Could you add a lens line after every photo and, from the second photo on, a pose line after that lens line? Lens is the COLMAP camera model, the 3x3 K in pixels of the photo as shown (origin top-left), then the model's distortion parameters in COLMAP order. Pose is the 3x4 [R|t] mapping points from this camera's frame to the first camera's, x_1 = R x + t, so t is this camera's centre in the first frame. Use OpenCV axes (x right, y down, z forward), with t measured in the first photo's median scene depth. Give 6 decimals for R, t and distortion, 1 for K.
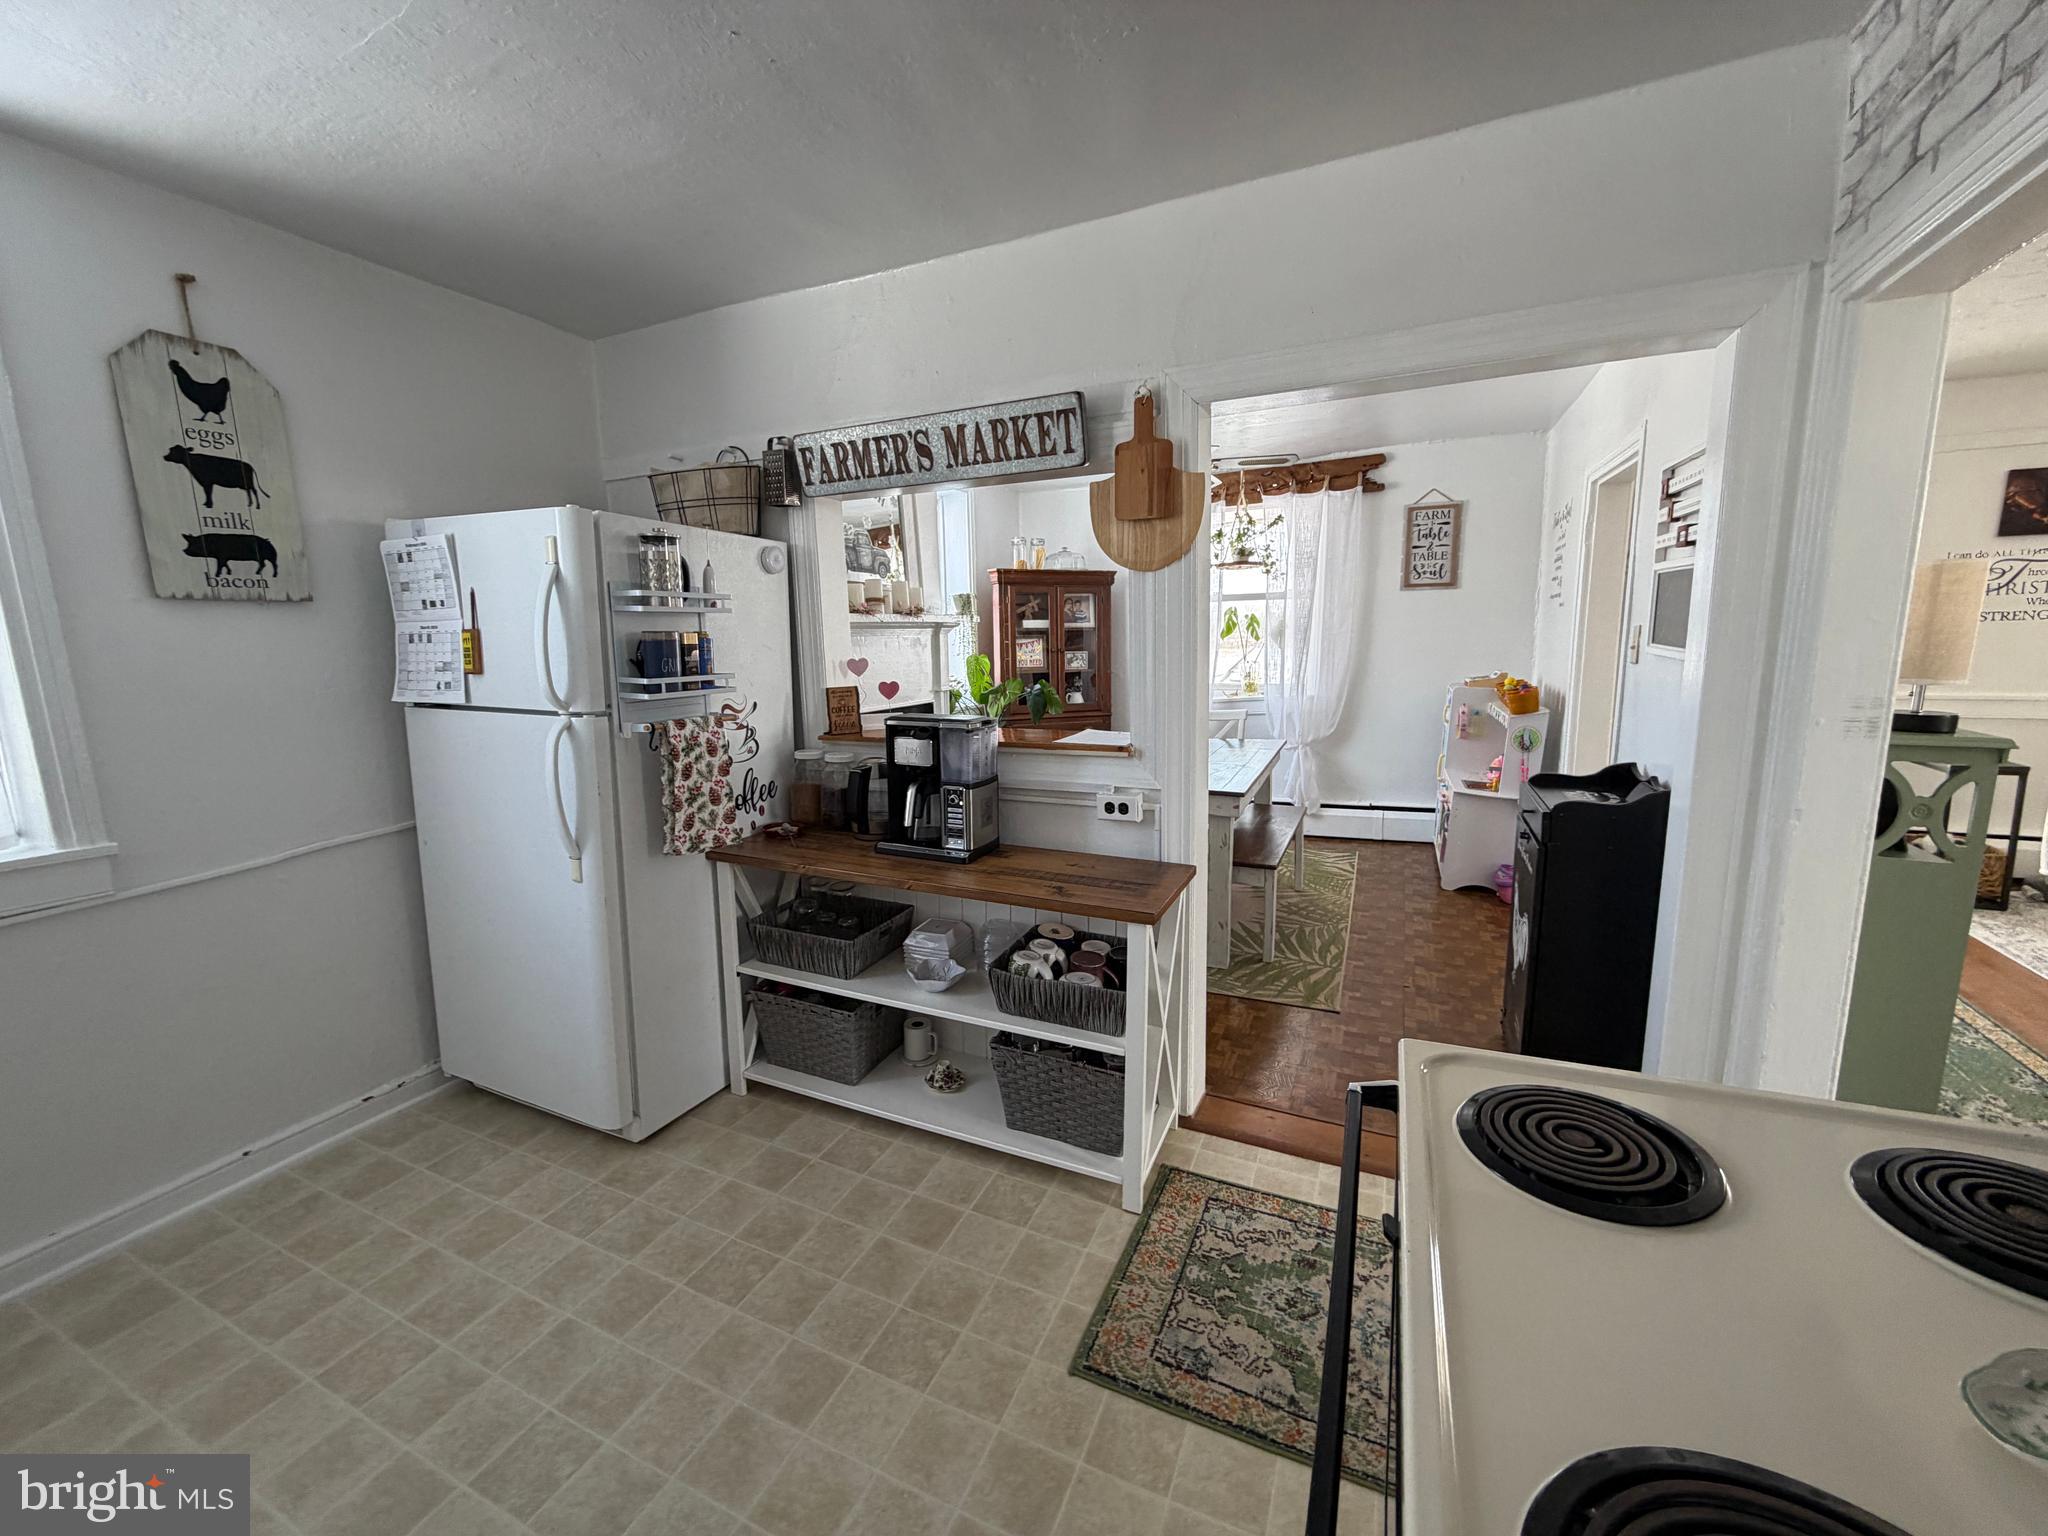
lens RADIAL K [[819.5, 0, 1020.3], [0, 819.5, 766.8], [0, 0, 1]] dist [0.000059, 0.000629]
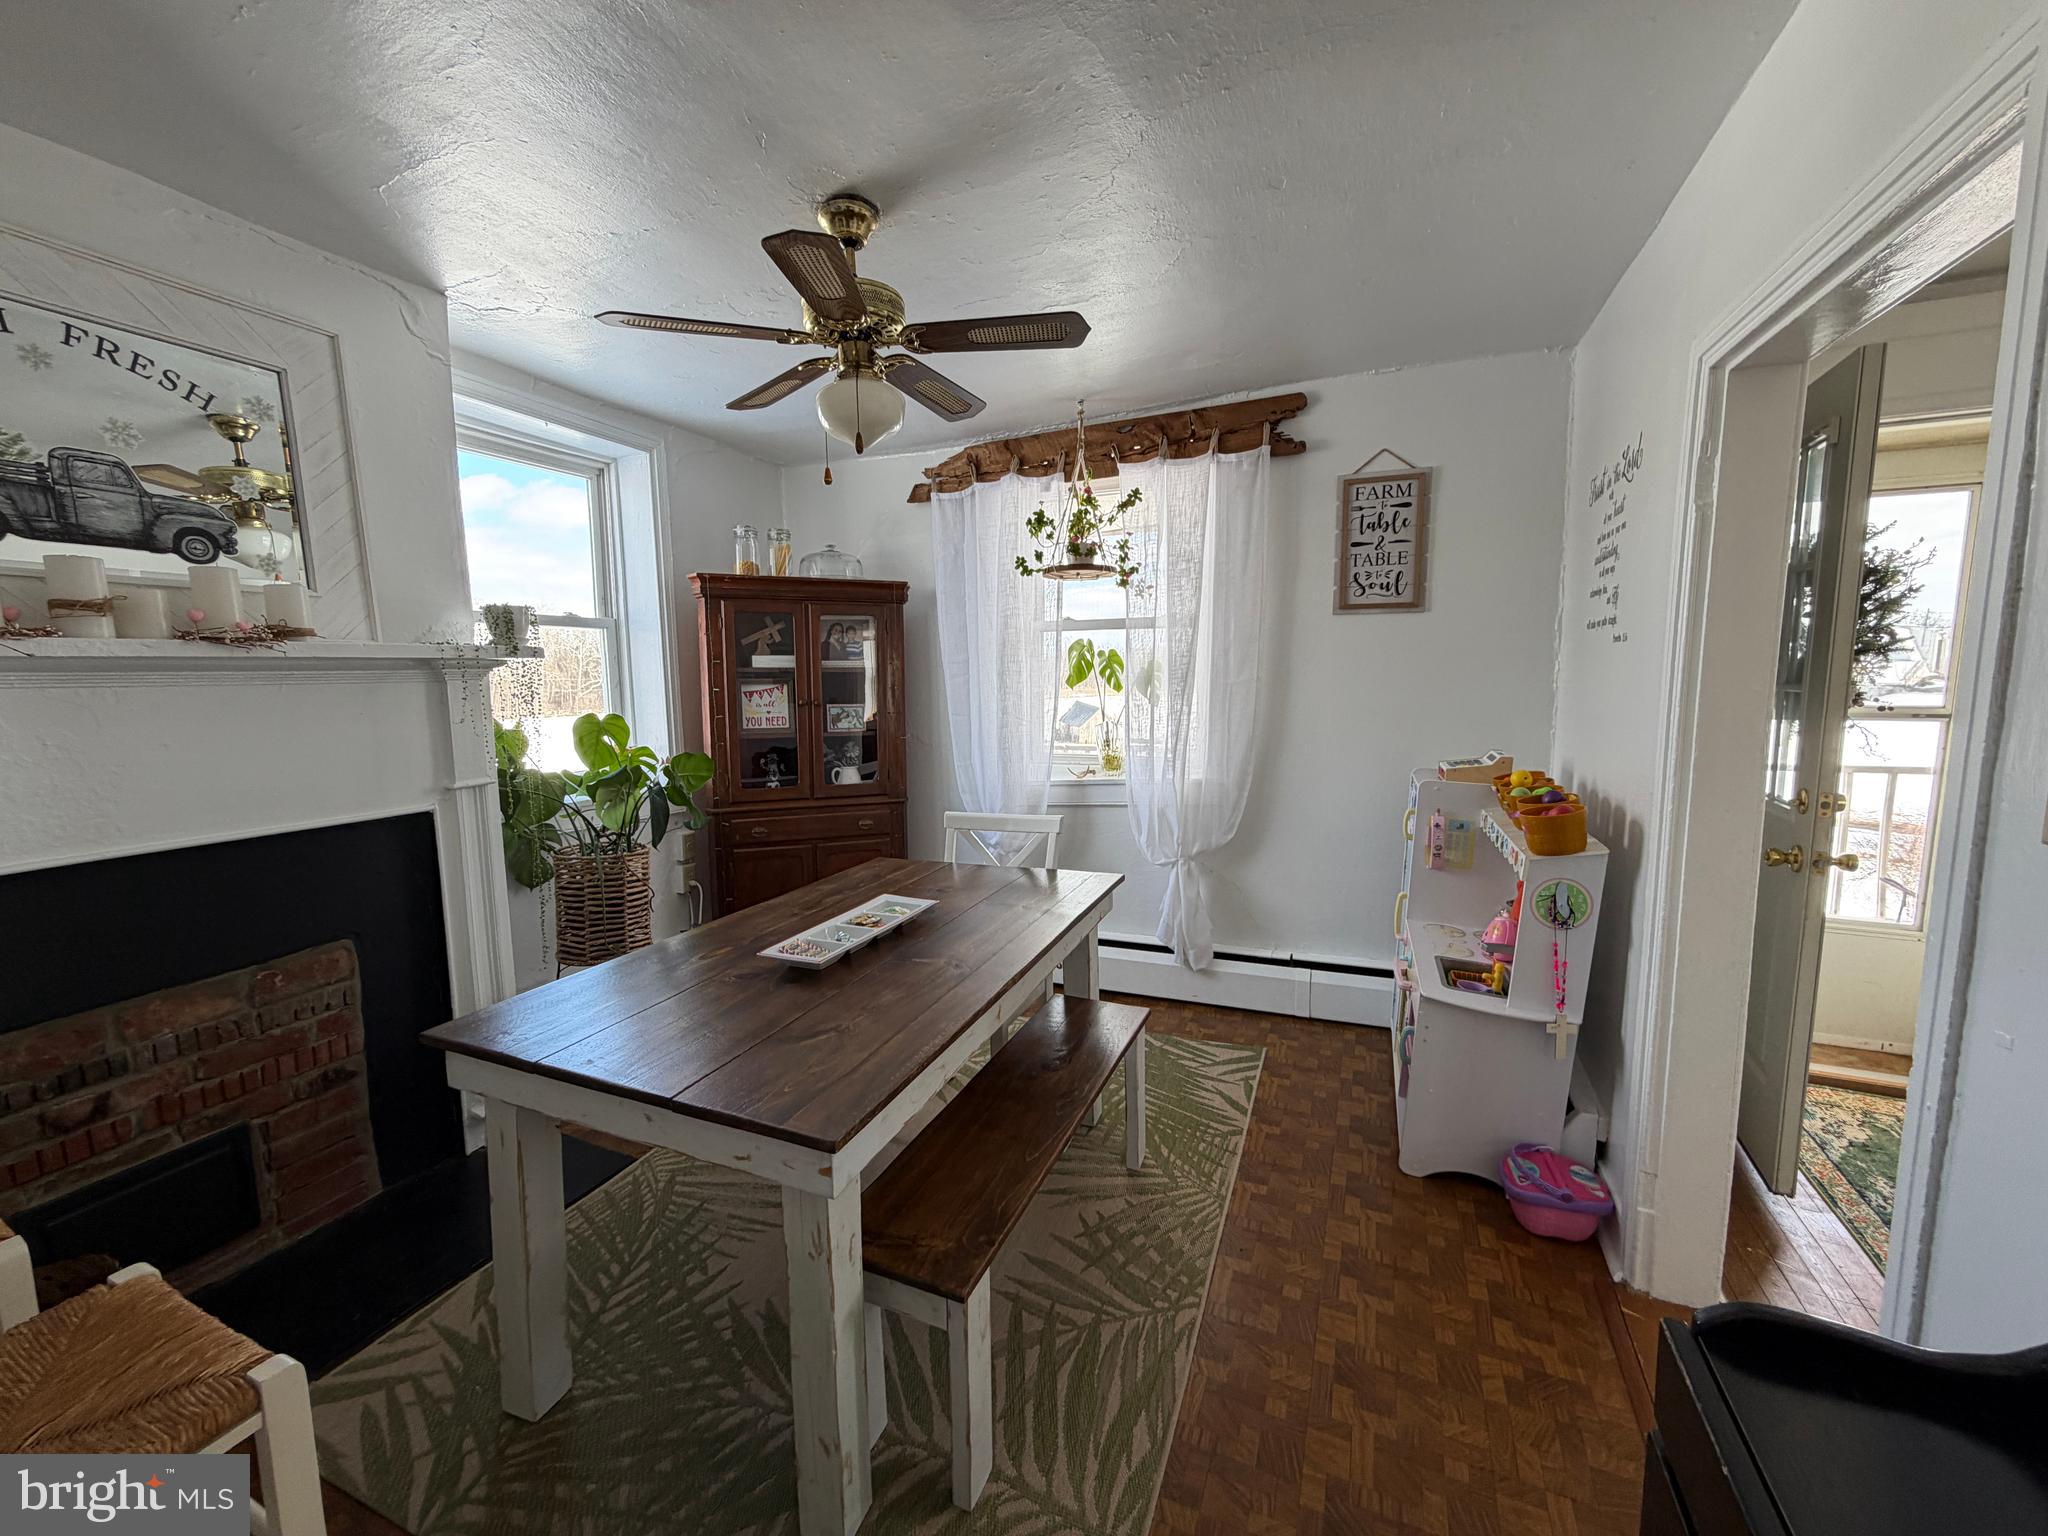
lens RADIAL K [[819.5, 0, 1020.3], [0, 819.5, 766.8], [0, 0, 1]] dist [0.000059, 0.000629]
pose [[0.999701, 0.008425, 0.022961, 0.217015], [-0.007489, 0.999149, -0.040549, -0.074798], [-0.023284, 0.040365, 0.998914, 0.398233]]
